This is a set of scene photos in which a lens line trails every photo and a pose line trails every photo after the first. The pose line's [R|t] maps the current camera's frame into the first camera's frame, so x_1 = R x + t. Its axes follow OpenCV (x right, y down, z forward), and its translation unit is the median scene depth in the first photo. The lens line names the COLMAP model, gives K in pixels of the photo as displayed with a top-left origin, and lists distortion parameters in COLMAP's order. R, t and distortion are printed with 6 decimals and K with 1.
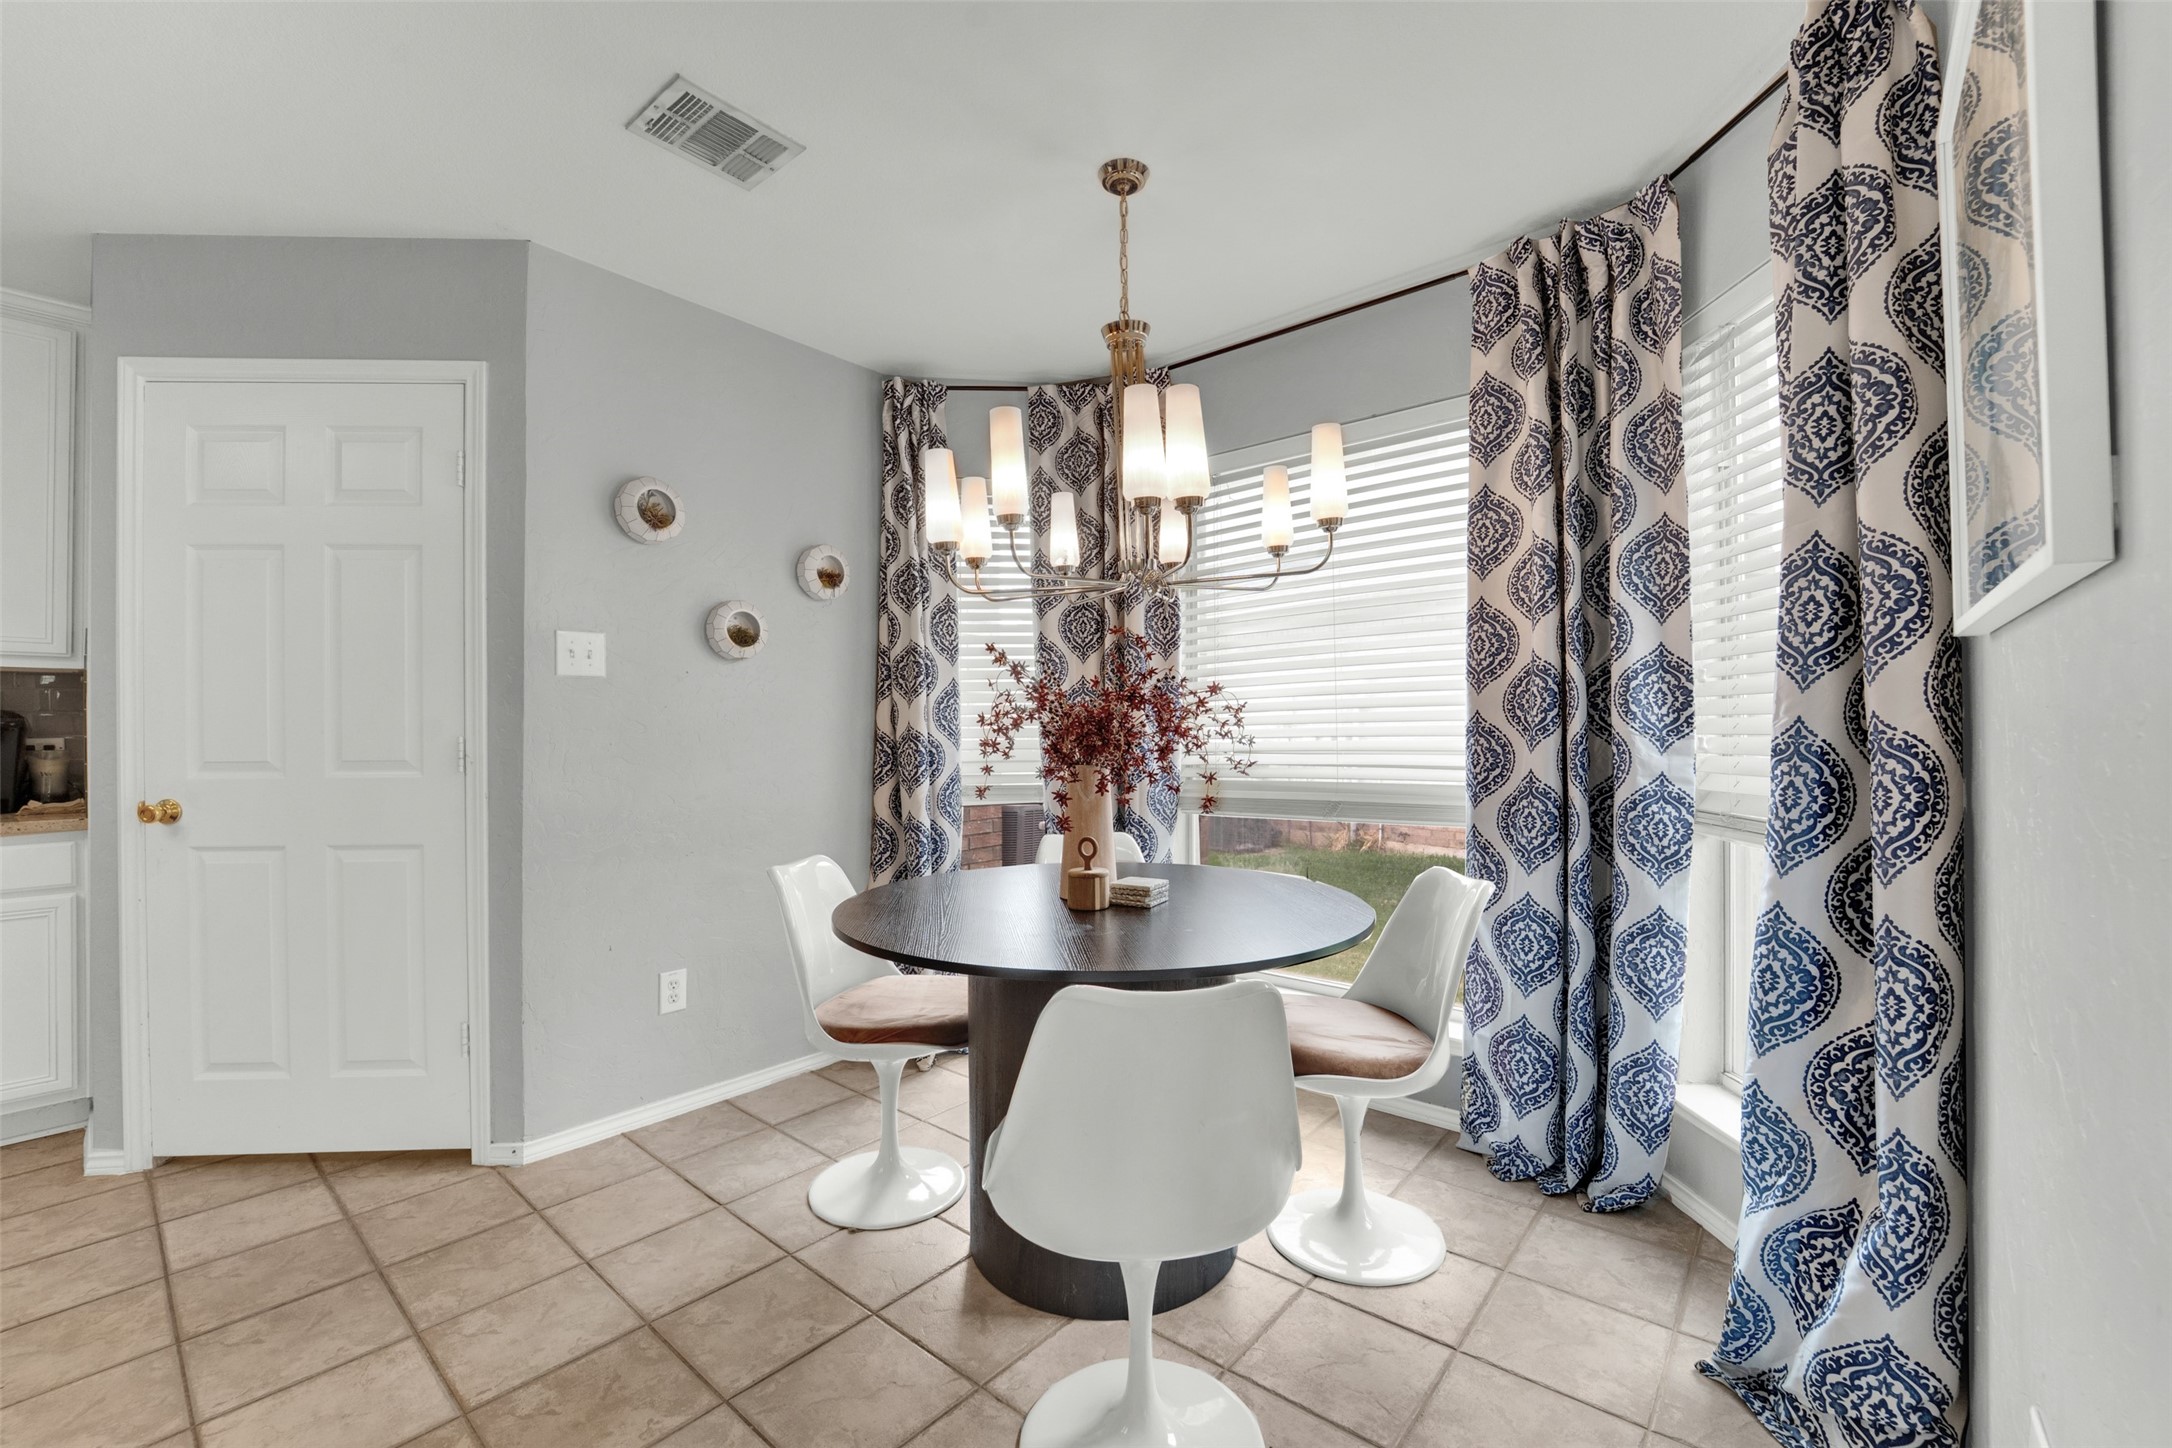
lens RADIAL K [[887.1, 0, 1096.0], [0, 887.1, 725.1], [0, 0, 1]] dist [-0.027914, -0.000549]
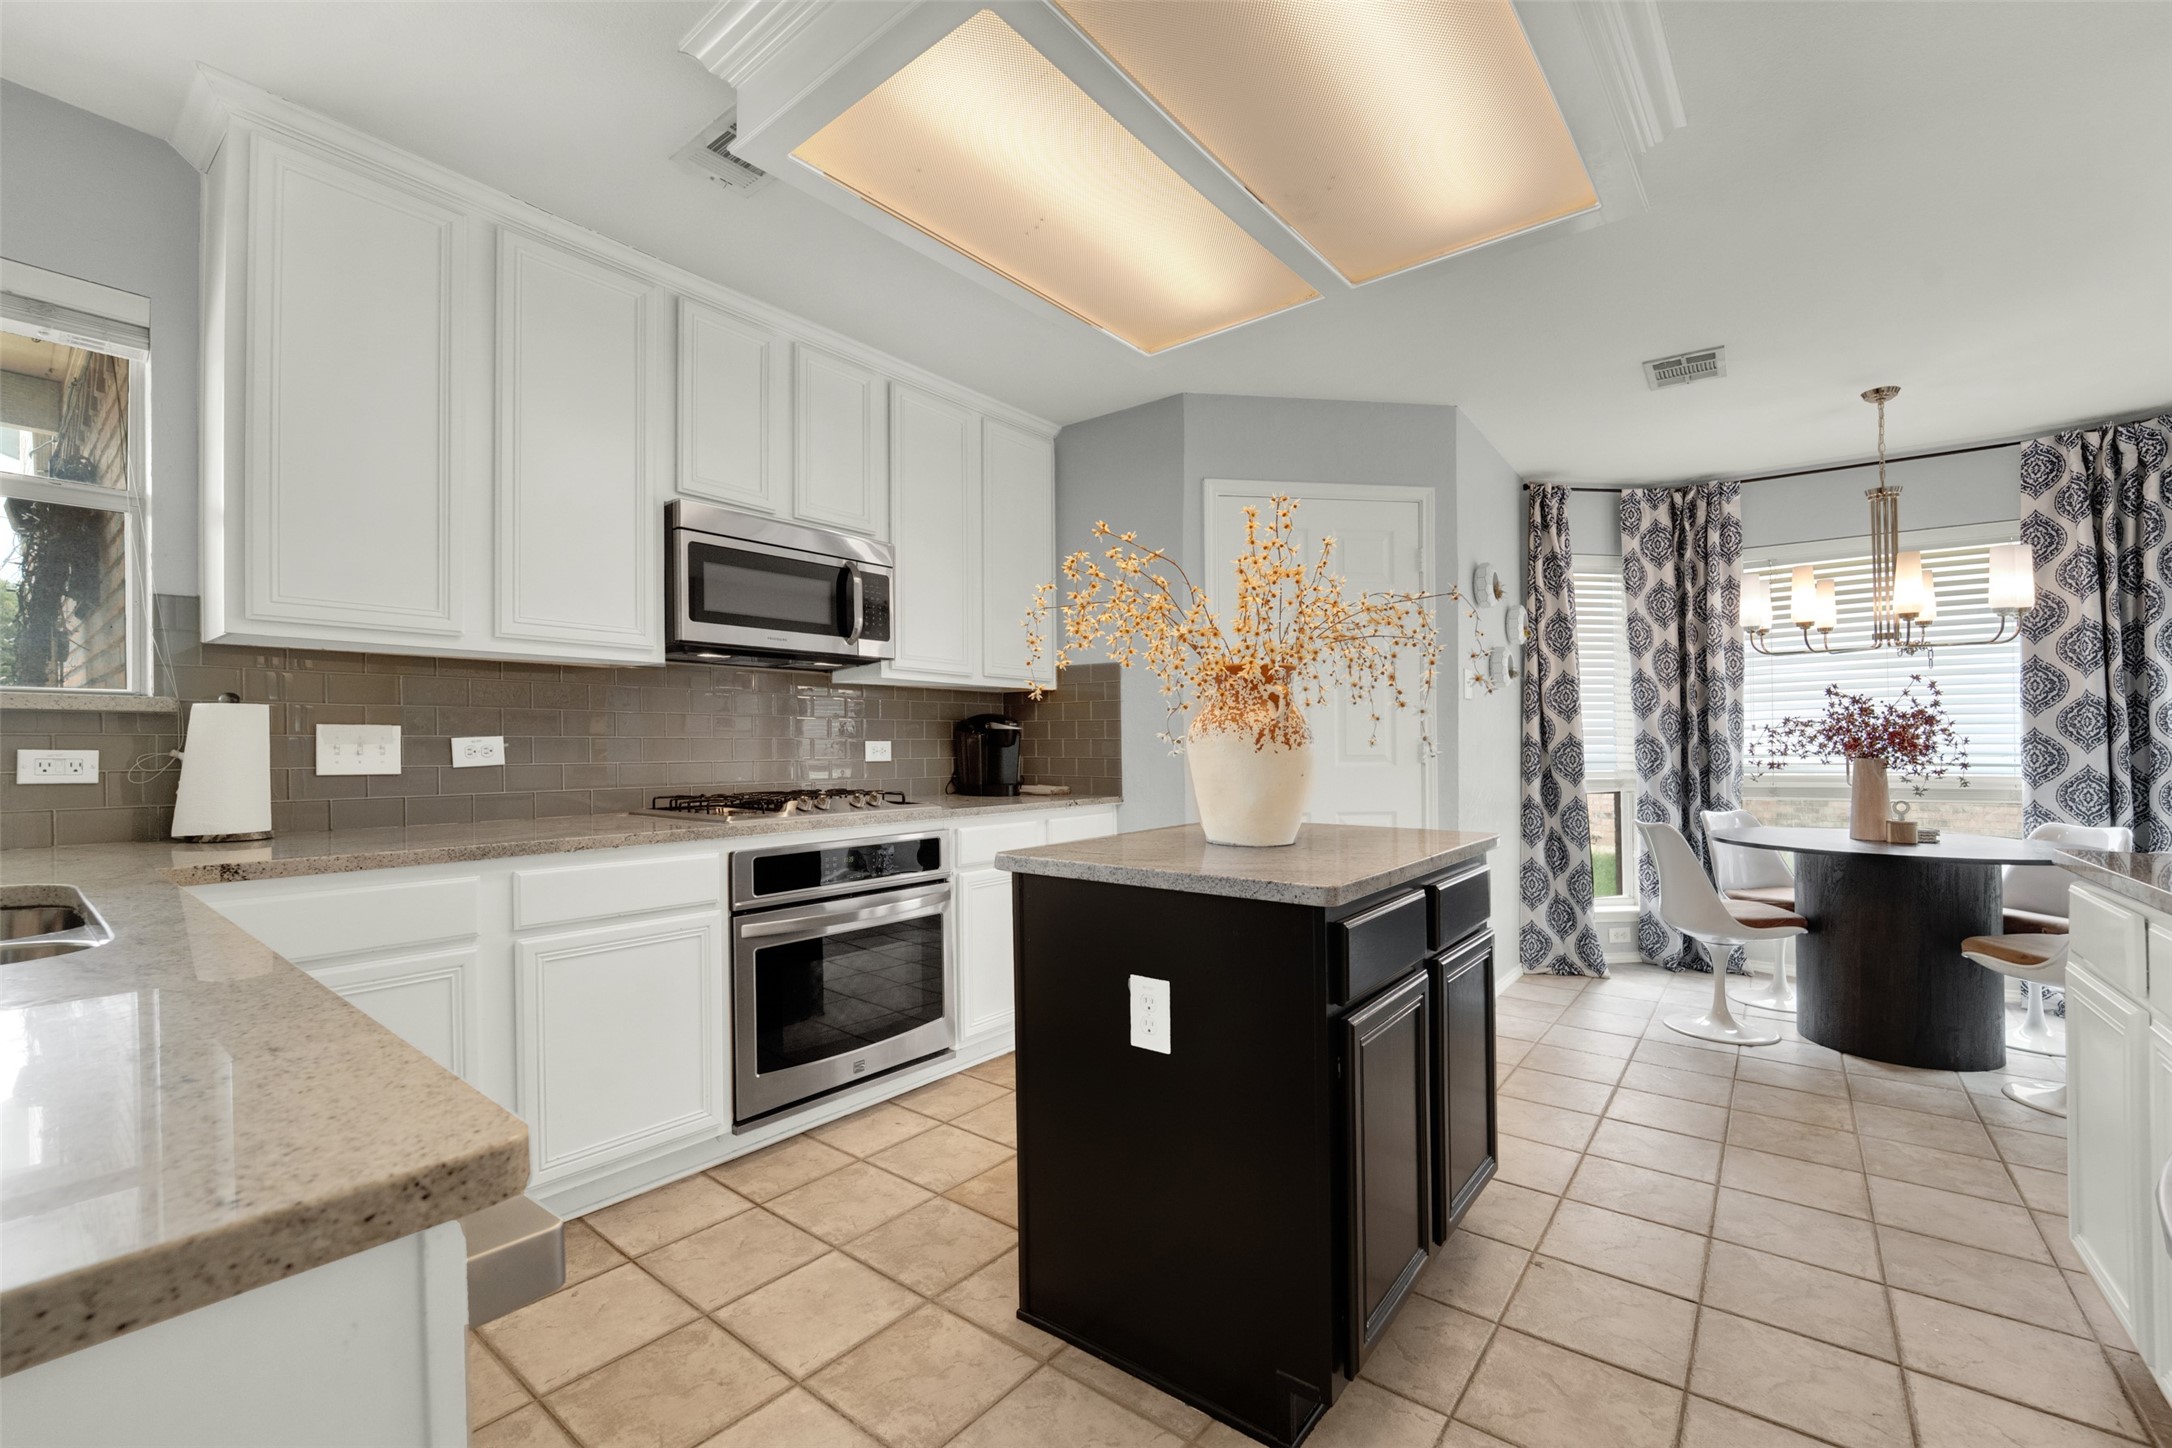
lens RADIAL K [[887.1, 0, 1078.8], [0, 887.1, 738.5], [0, 0, 1]] dist [-0.027914, -0.000549]
pose [[0.999702, 0.007697, 0.023152, -1.286257], [-0.007849, 0.999948, 0.006494, 0.006611], [-0.023101, -0.006674, 0.999711, -0.477793]]
